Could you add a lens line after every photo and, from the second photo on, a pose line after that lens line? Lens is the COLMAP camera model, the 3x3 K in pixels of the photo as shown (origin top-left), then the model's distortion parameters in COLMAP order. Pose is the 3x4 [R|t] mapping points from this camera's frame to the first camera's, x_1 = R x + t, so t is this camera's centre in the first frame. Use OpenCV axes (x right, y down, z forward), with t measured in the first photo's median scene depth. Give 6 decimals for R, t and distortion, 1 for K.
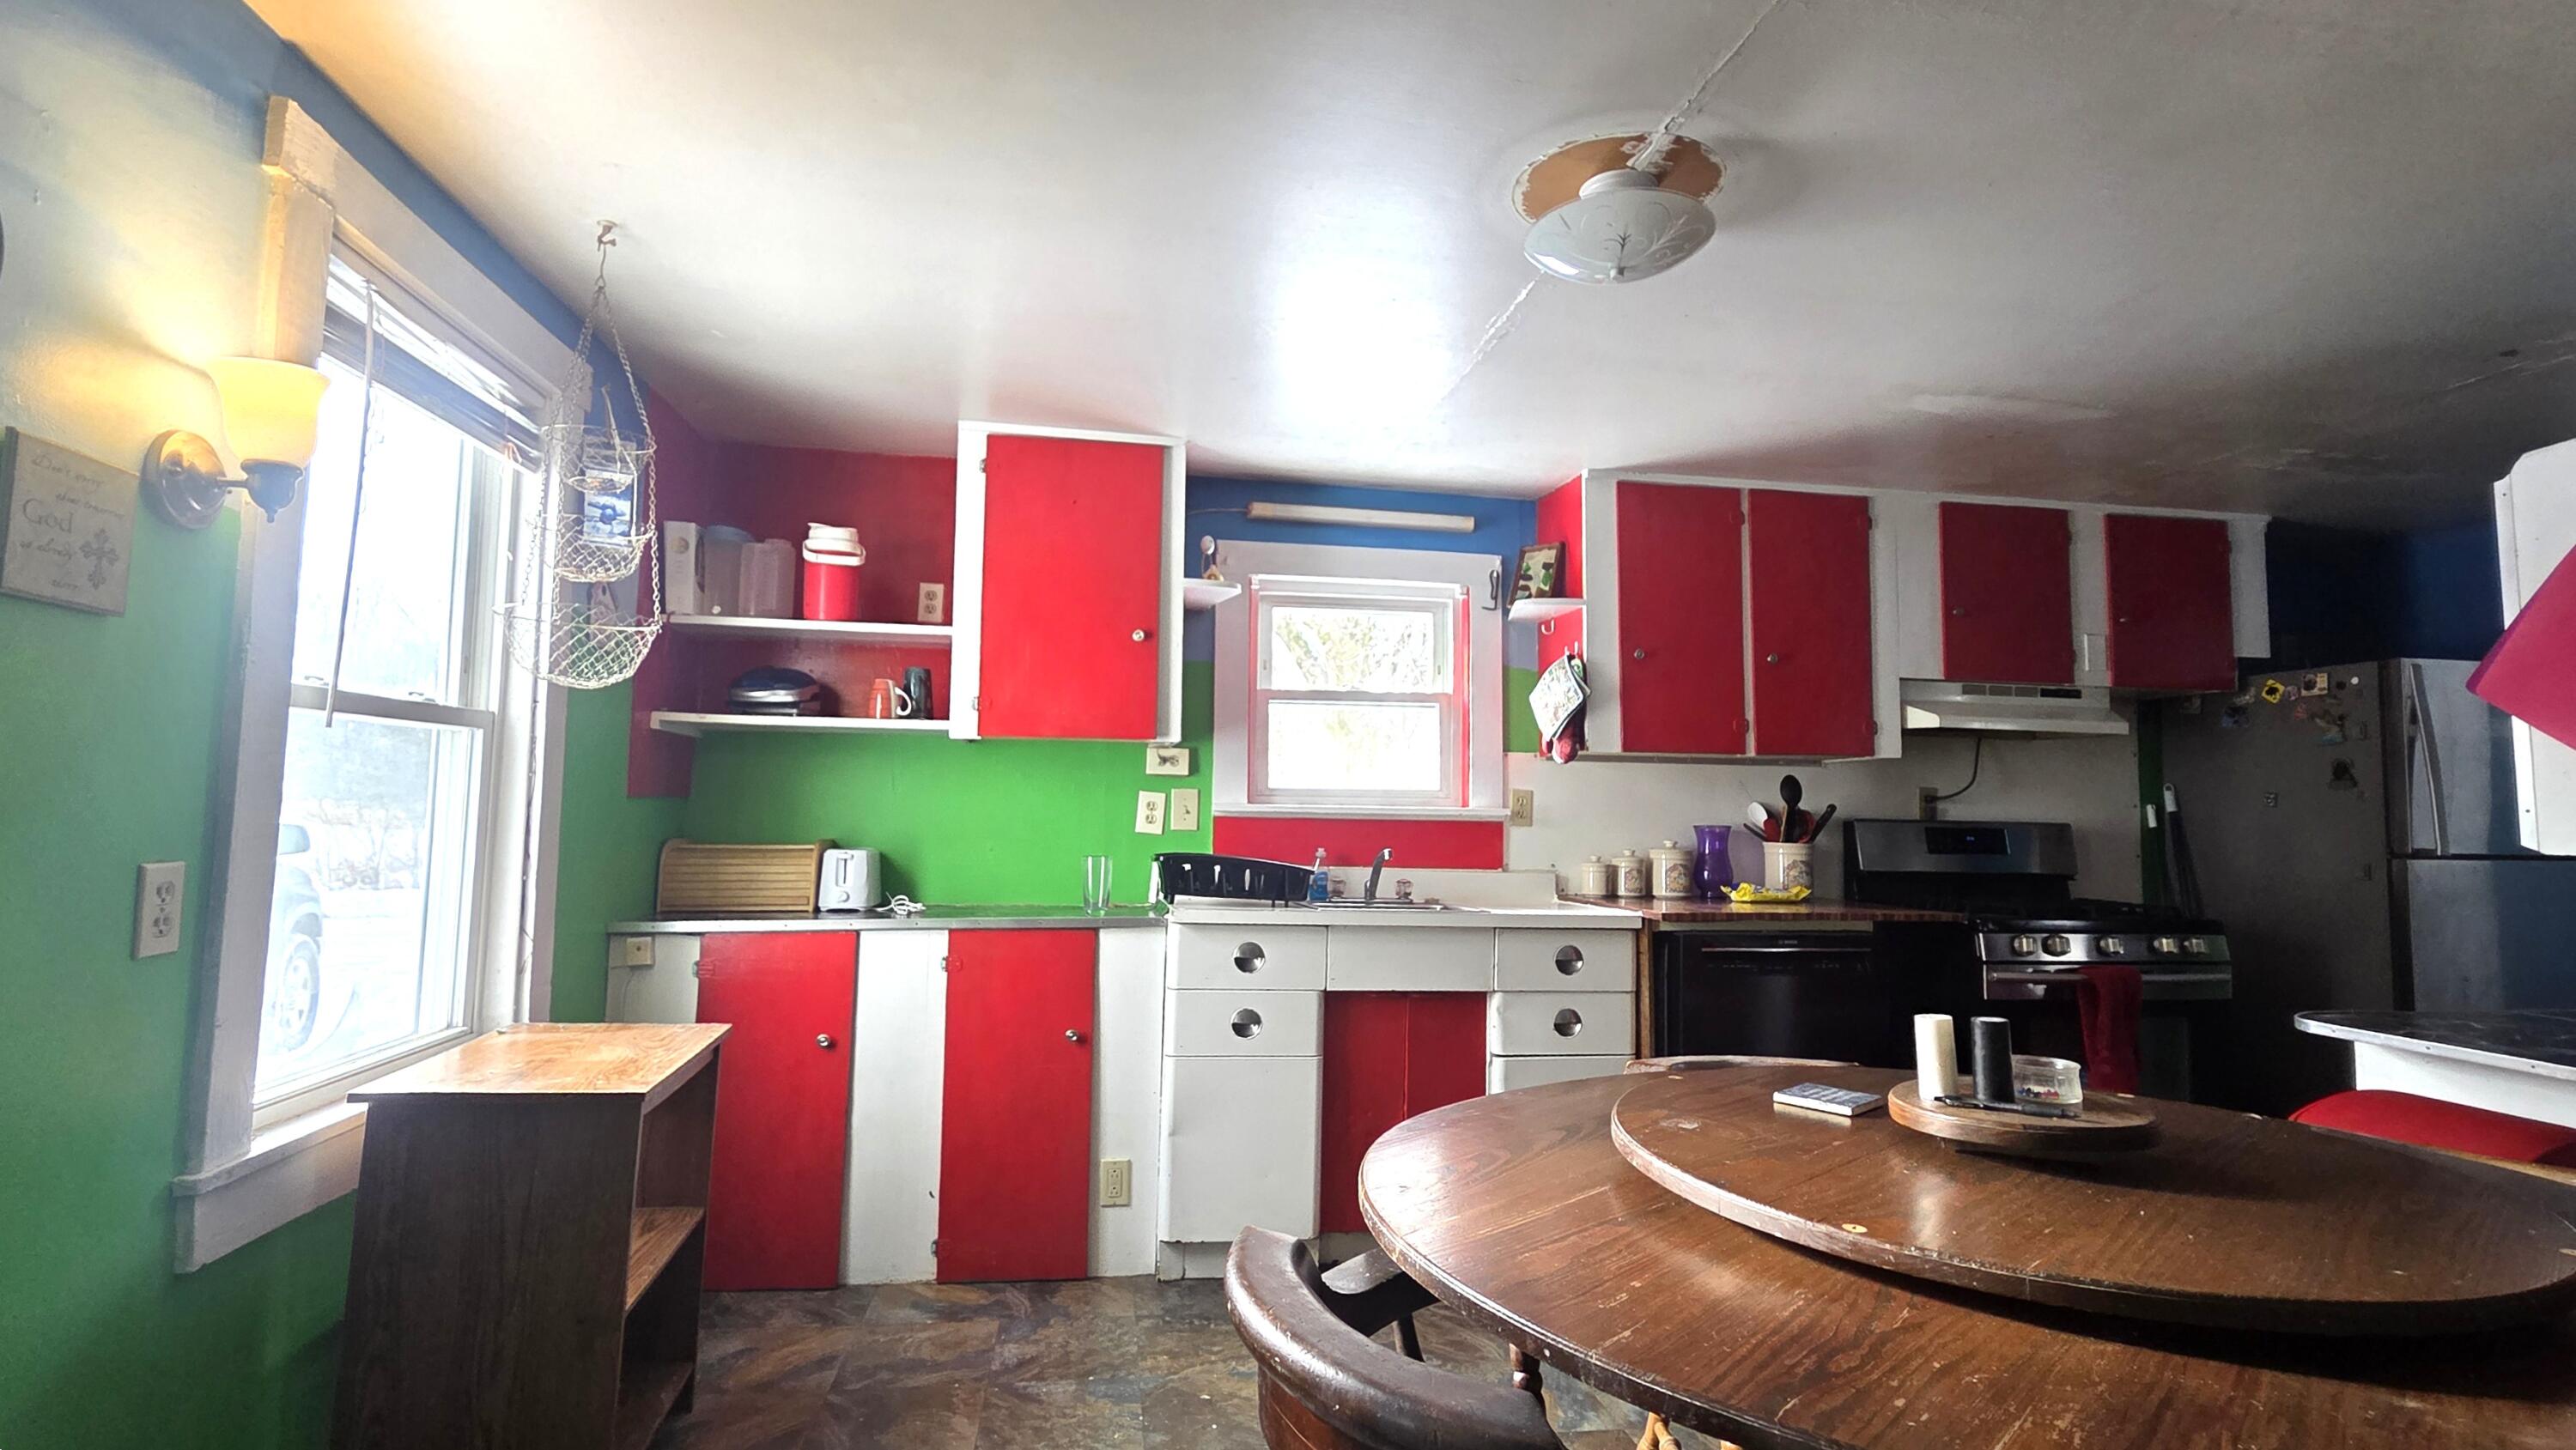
lens RADIAL K [[1196.2, 0, 1288.0], [0, 1196.2, 725.0], [0, 0, 1]] dist [0.018325, 0.000094]
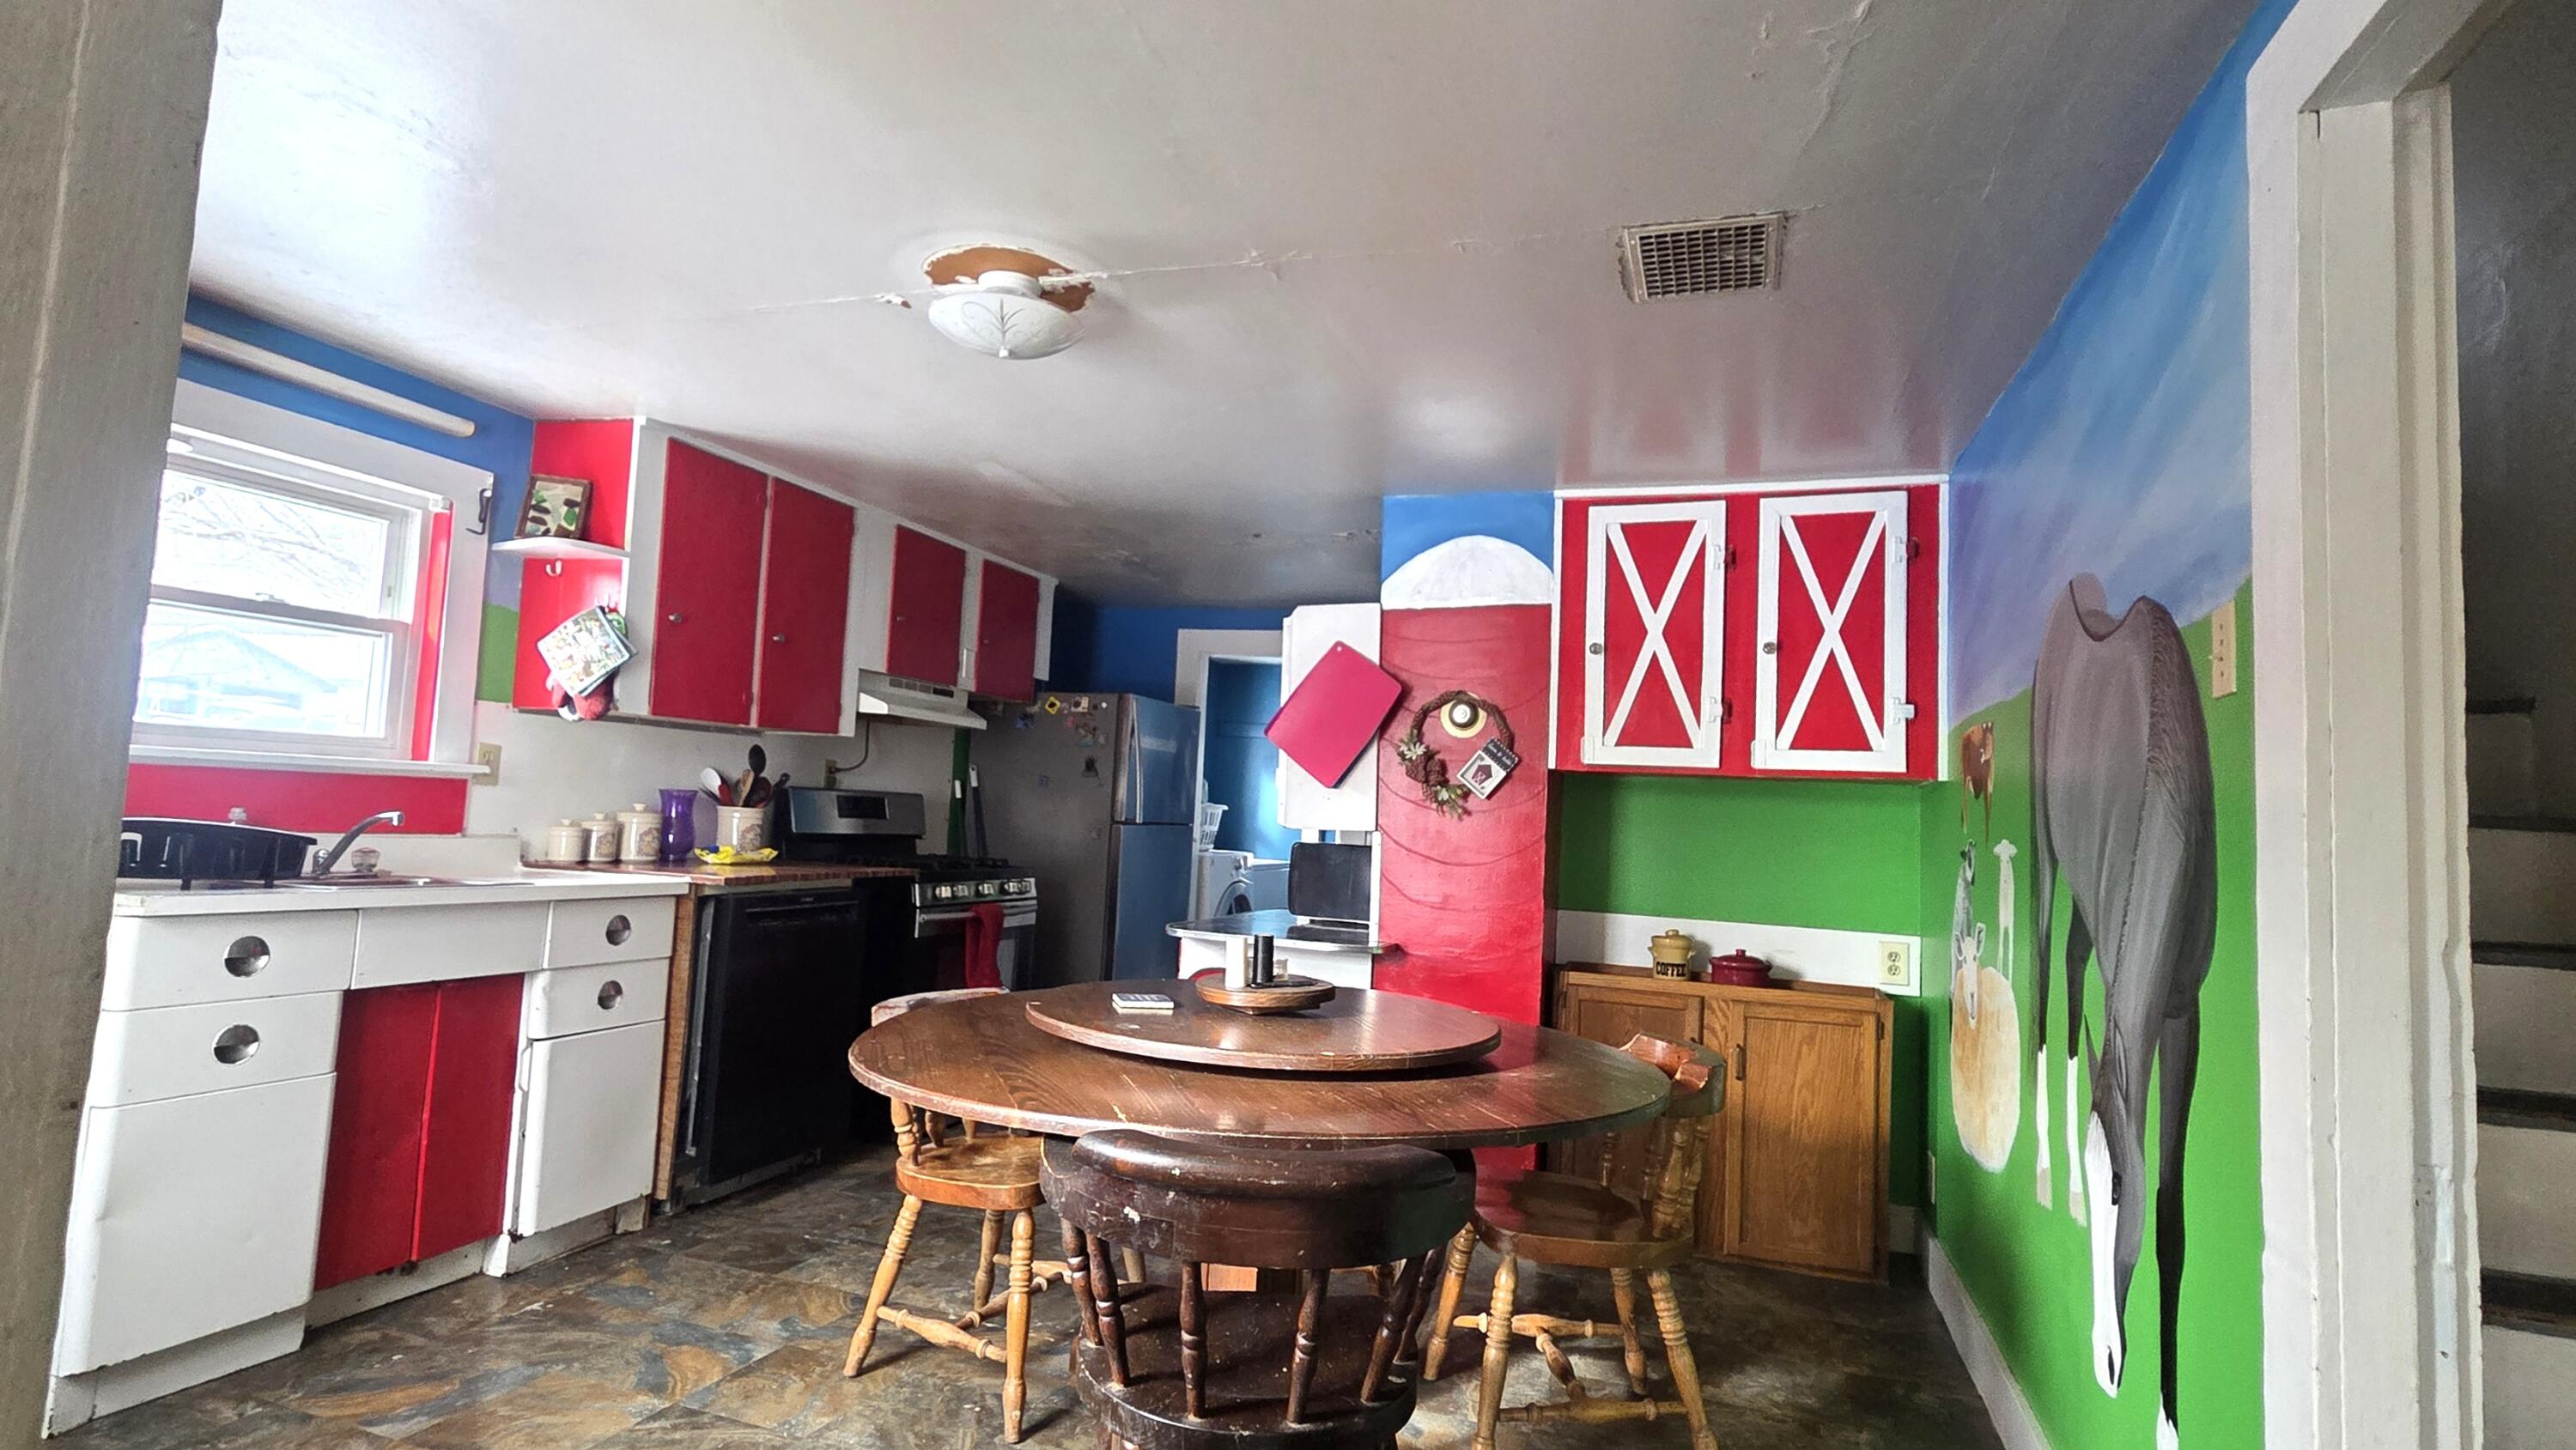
lens RADIAL K [[1196.2, 0, 1288.0], [0, 1196.2, 725.0], [0, 0, 1]] dist [0.018325, 0.000094]
pose [[0.513221, 0.075871, 0.854897, -0.265890], [-0.108161, 0.993861, -0.023271, -0.002518], [-0.851414, -0.080523, 0.518276, 0.043838]]
